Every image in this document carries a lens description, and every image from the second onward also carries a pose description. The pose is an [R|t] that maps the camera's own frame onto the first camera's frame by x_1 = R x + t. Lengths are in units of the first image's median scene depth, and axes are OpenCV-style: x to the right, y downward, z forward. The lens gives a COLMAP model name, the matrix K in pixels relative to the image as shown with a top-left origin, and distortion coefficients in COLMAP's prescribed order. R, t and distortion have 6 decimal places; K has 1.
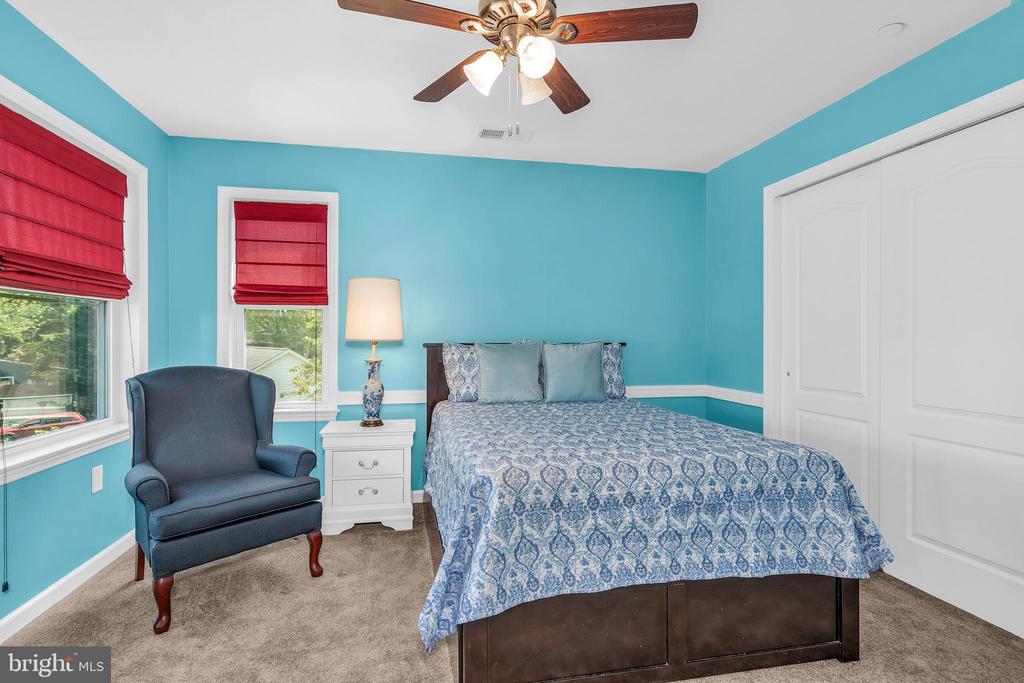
lens RADIAL K [[500.9, 0, 505.0], [0, 500.9, 341.0], [0, 0, 1]] dist [0.002240, -0.000351]
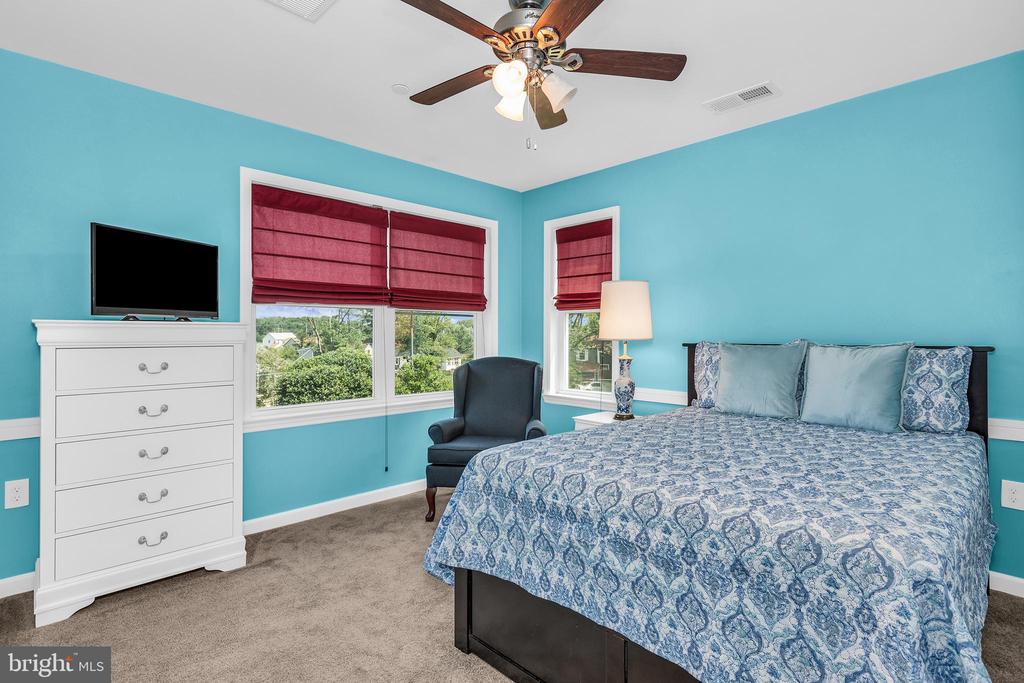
lens RADIAL K [[500.9, 0, 504.3], [0, 500.9, 338.2], [0, 0, 1]] dist [0.002240, -0.000351]
pose [[0.546613, 0.003952, -0.837376, 0.789939], [-0.006572, 0.999978, 0.000429, -0.005035], [0.837360, 0.005268, 0.546627, 0.329218]]
